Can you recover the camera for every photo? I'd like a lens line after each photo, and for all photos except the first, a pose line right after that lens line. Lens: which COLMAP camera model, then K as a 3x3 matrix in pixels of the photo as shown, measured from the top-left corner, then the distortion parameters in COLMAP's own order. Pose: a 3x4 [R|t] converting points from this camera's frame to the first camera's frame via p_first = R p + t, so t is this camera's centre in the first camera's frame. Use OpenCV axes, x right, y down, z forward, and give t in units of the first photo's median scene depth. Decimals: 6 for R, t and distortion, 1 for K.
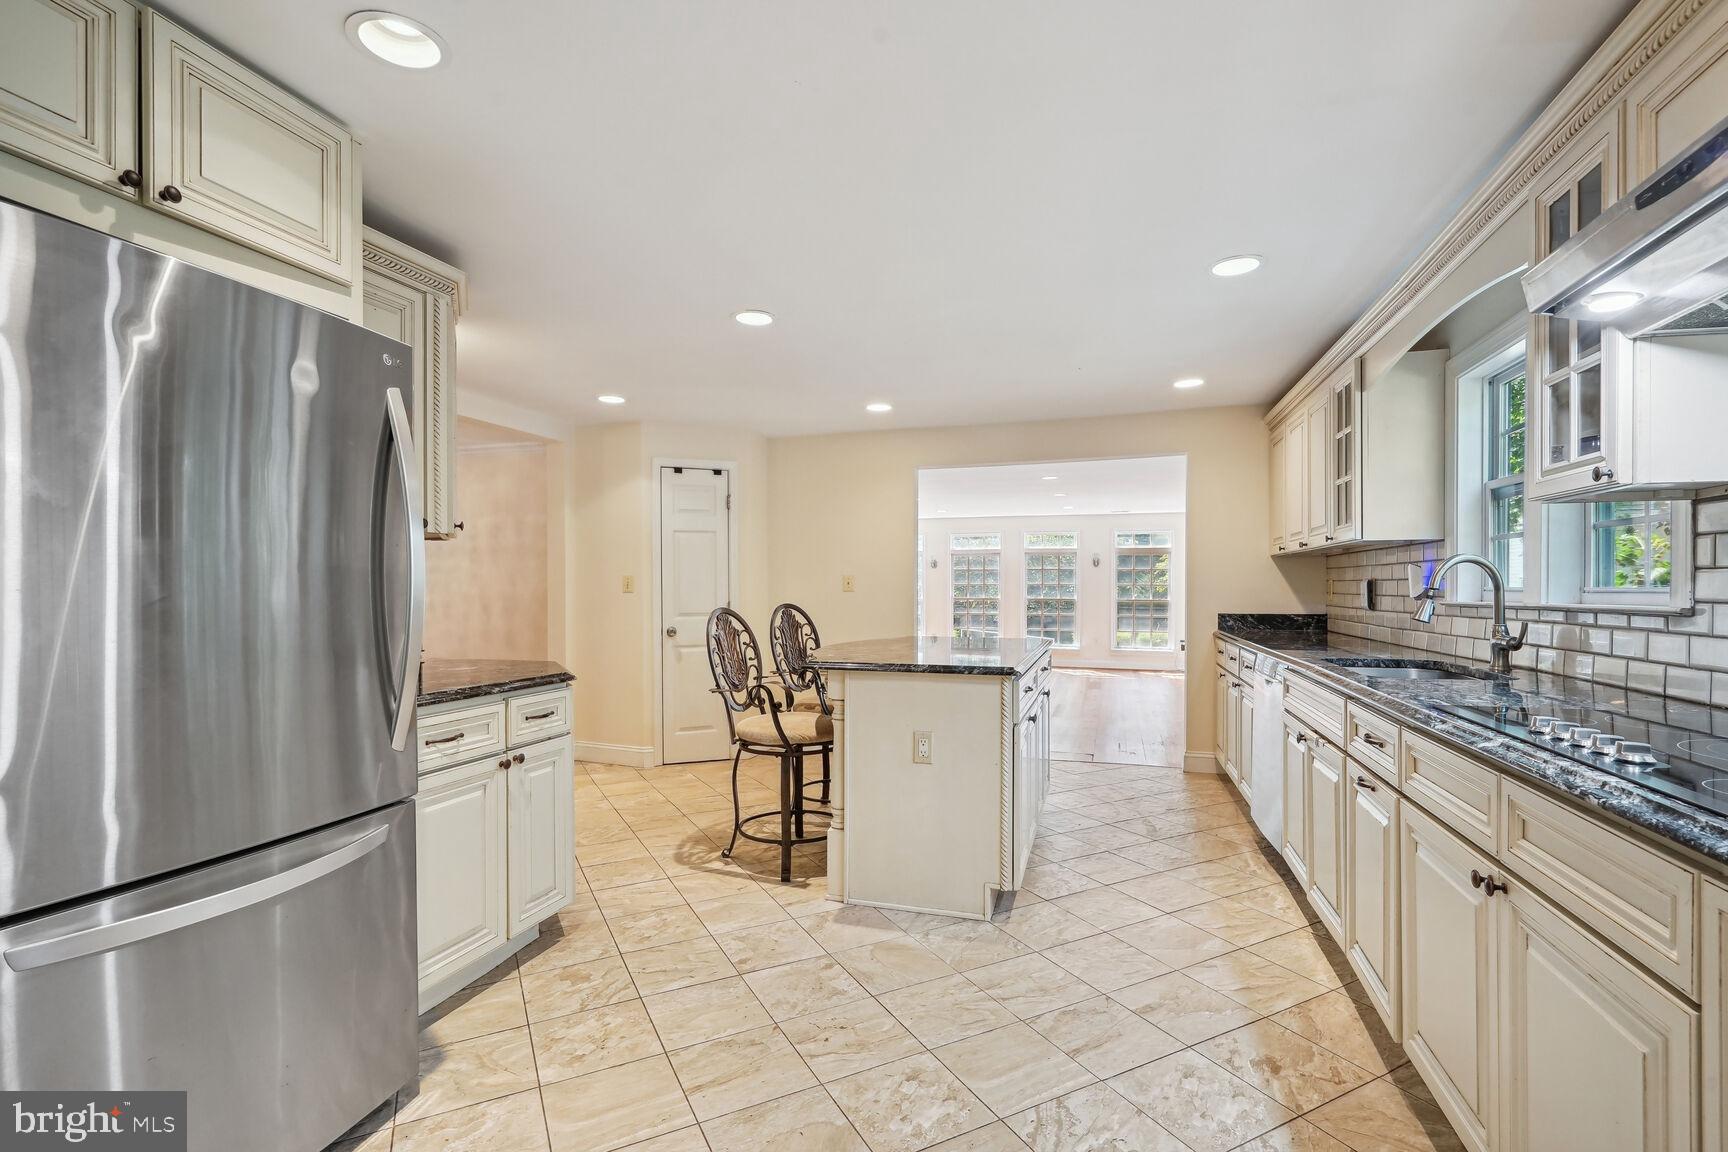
lens RADIAL K [[788.7, 0, 864.0], [0, 788.7, 576.0], [0, 0, 1]] dist [0.000149, 0.000169]
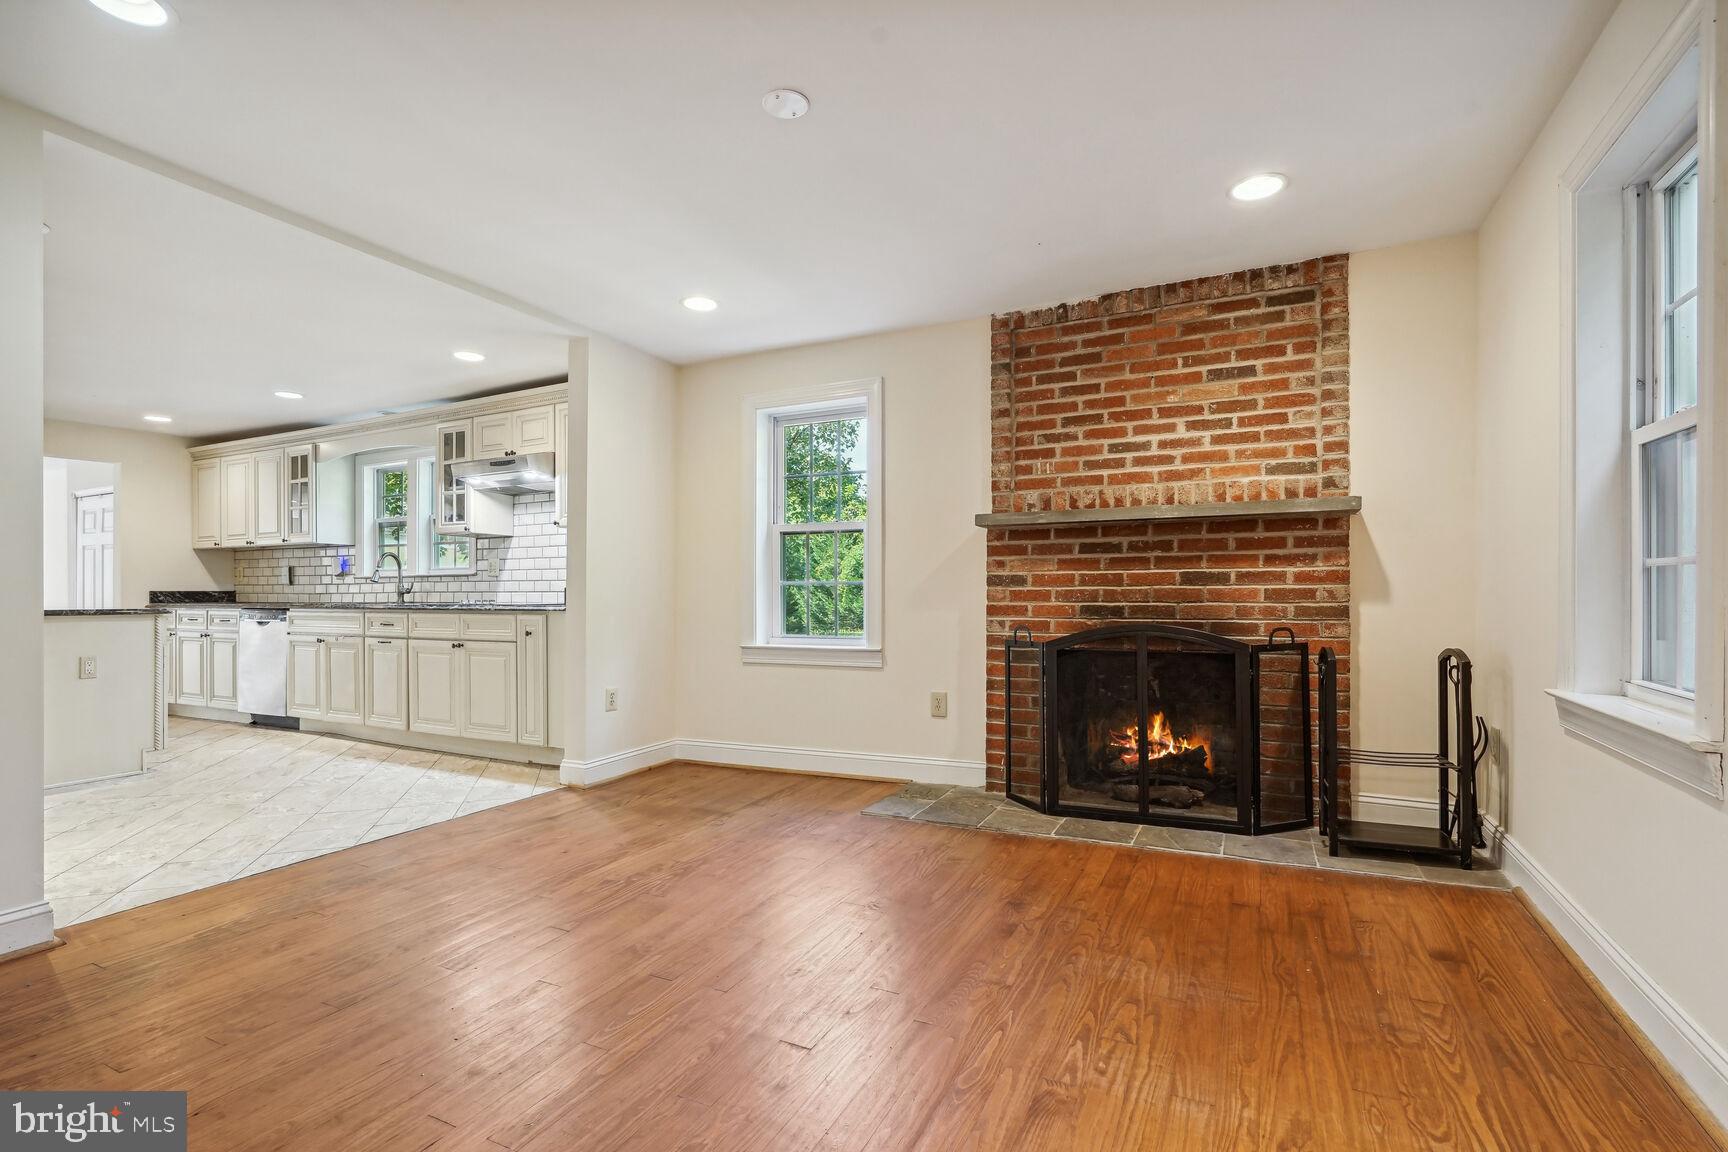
lens RADIAL K [[792.1, 0, 849.5], [0, 792.1, 593.3], [0, 0, 1]] dist [-0.001810, -0.000030]
pose [[0.176853, 0.000795, 0.984237, -0.971448], [-0.011633, 0.999932, 0.001282, 0.055852], [-0.984169, -0.011677, 0.176850, -0.552667]]
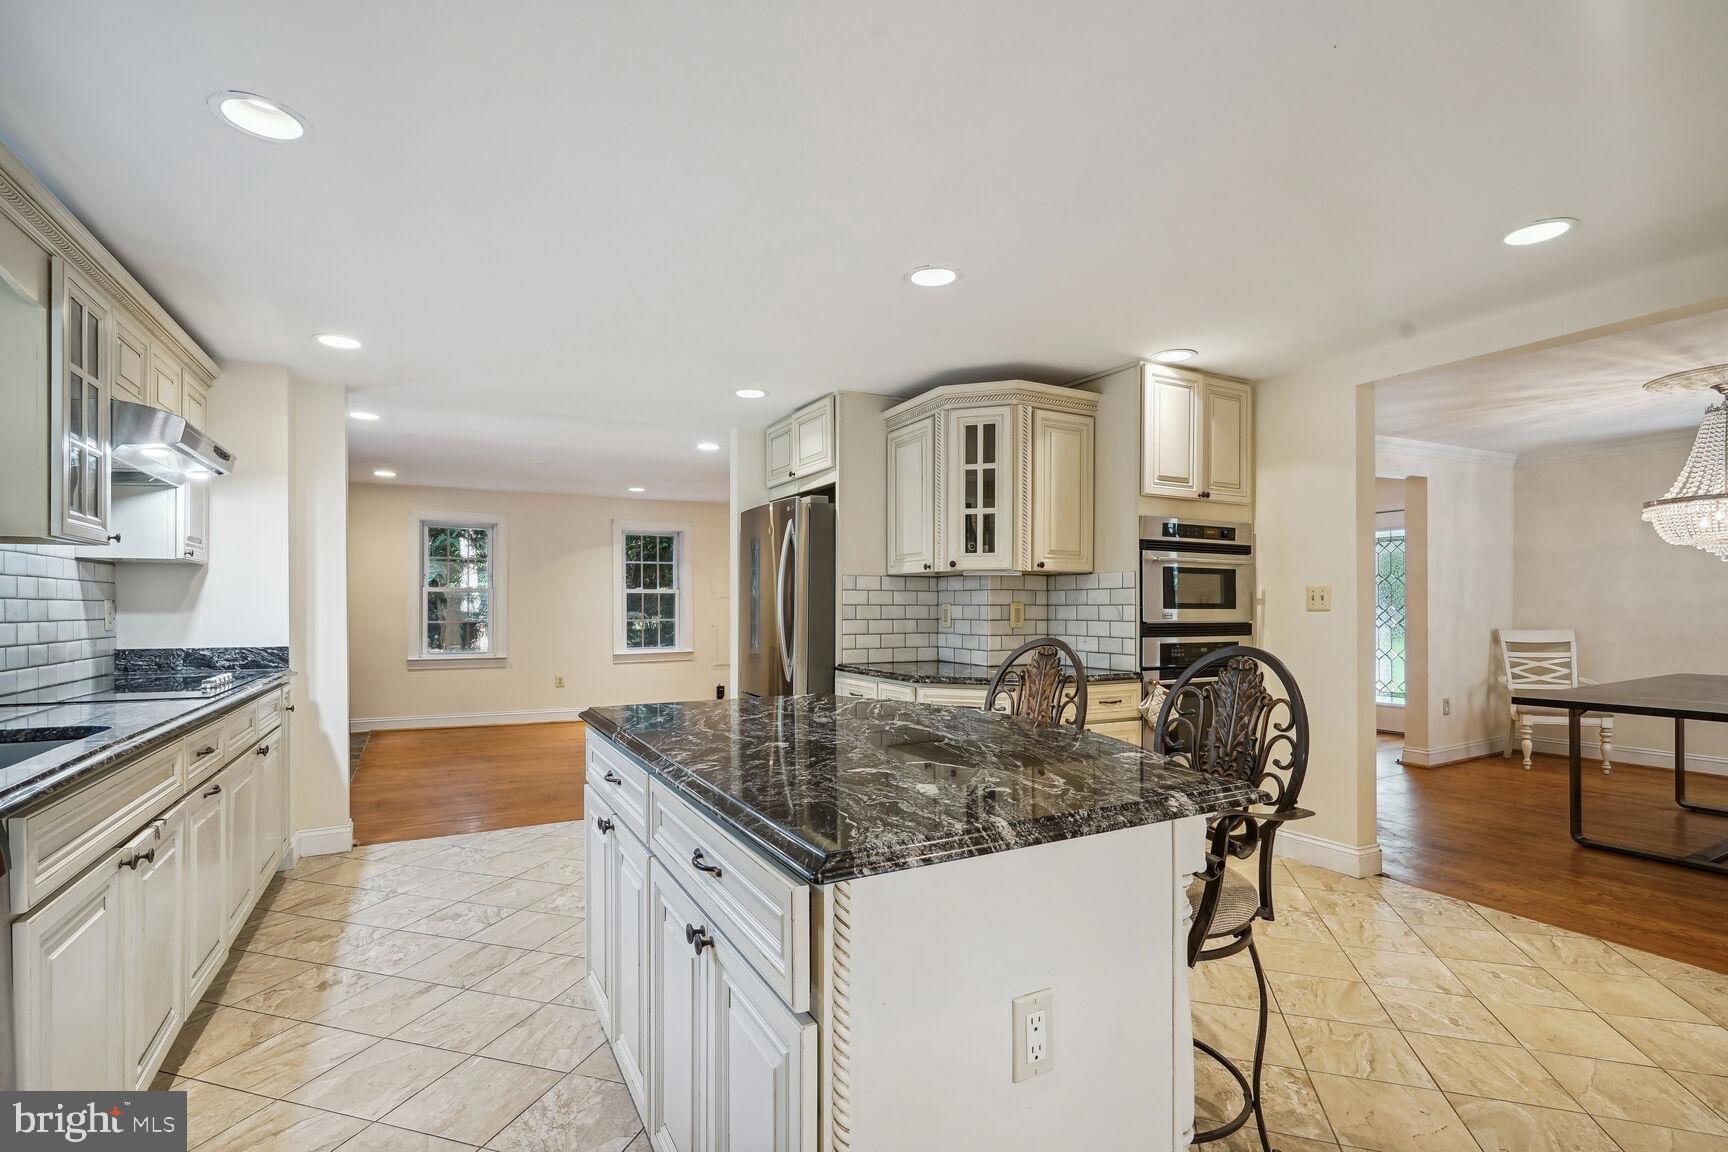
lens RADIAL K [[792.1, 0, 849.5], [0, 792.1, 593.3], [0, 0, 1]] dist [-0.001810, -0.000030]
pose [[-0.708423, -0.009080, -0.705730, 0.489988], [0.012835, 0.999586, -0.025745, 0.017496], [0.705672, -0.027296, -0.708013, 1.502194]]
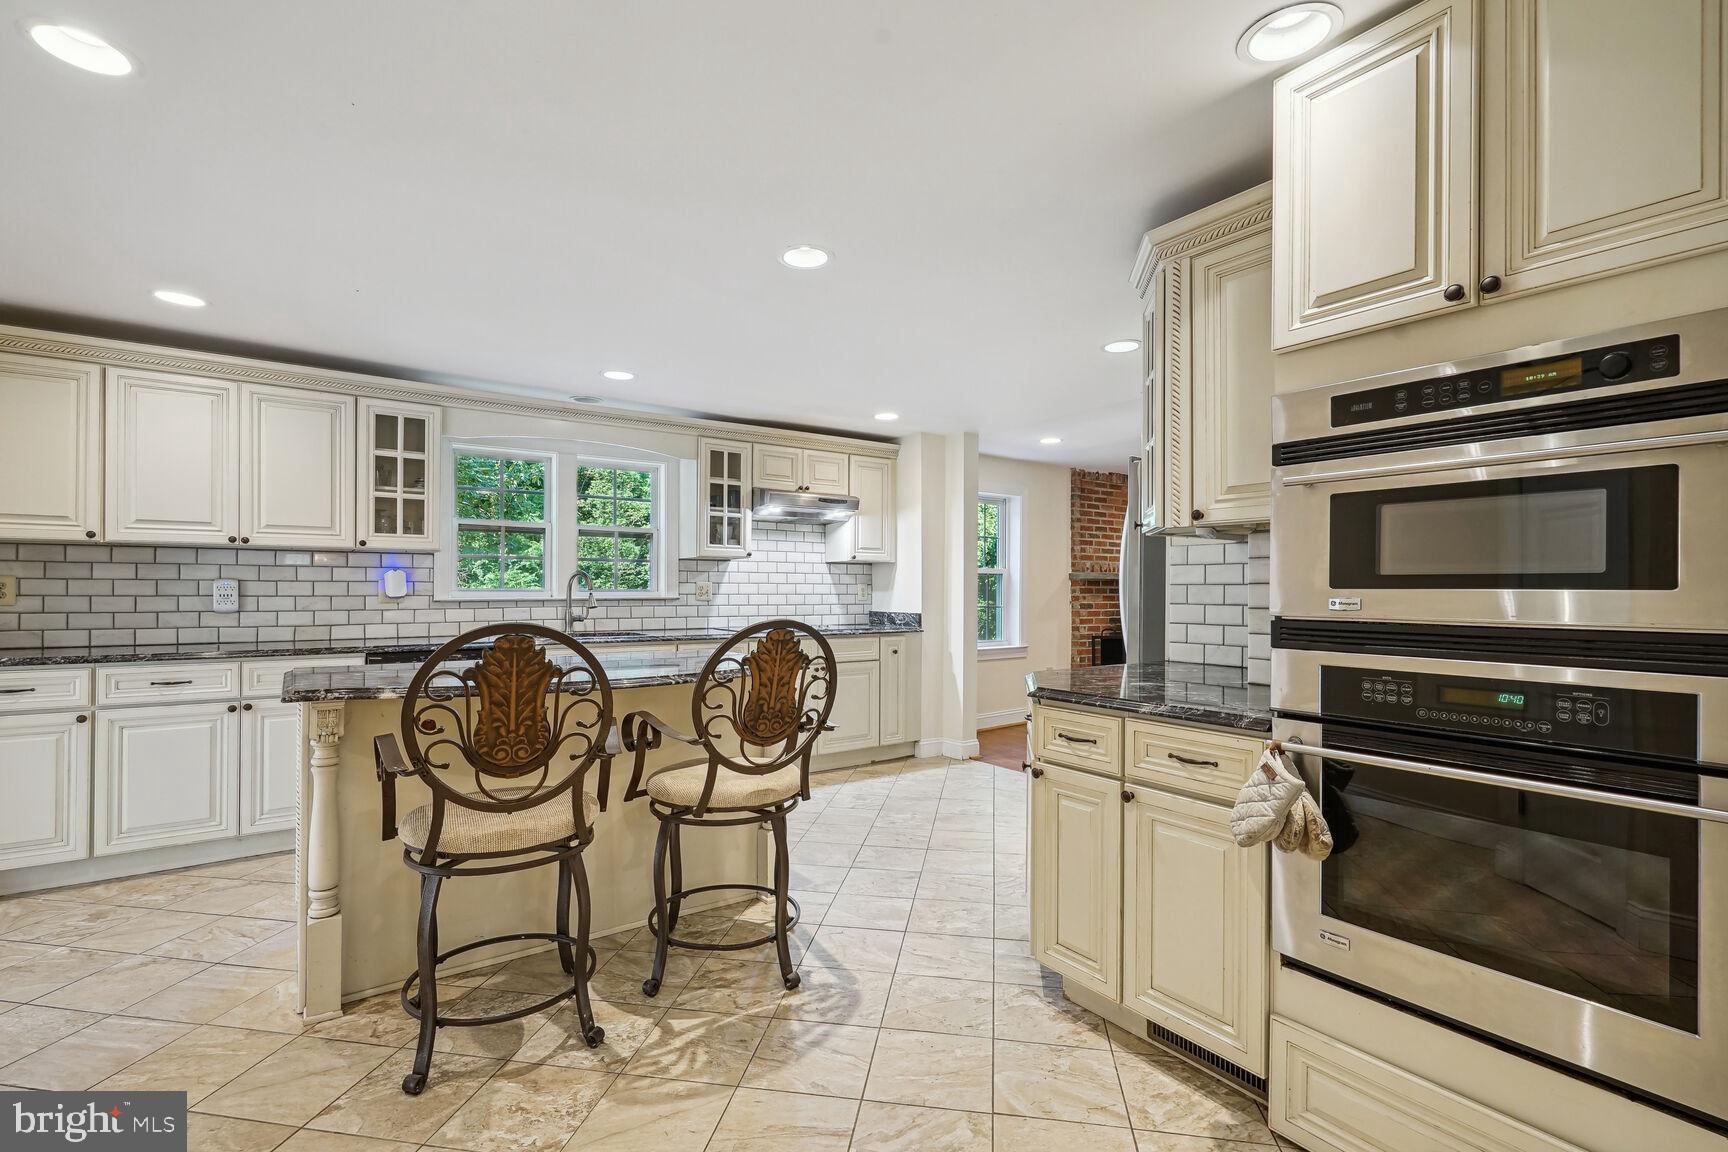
lens RADIAL K [[792.1, 0, 849.5], [0, 792.1, 593.3], [0, 0, 1]] dist [-0.001810, -0.000030]
pose [[-0.787835, -0.003065, 0.615879, -0.669104], [-0.010662, 0.999906, -0.008662, 0.026591], [-0.615794, -0.013391, -0.787793, 1.604948]]
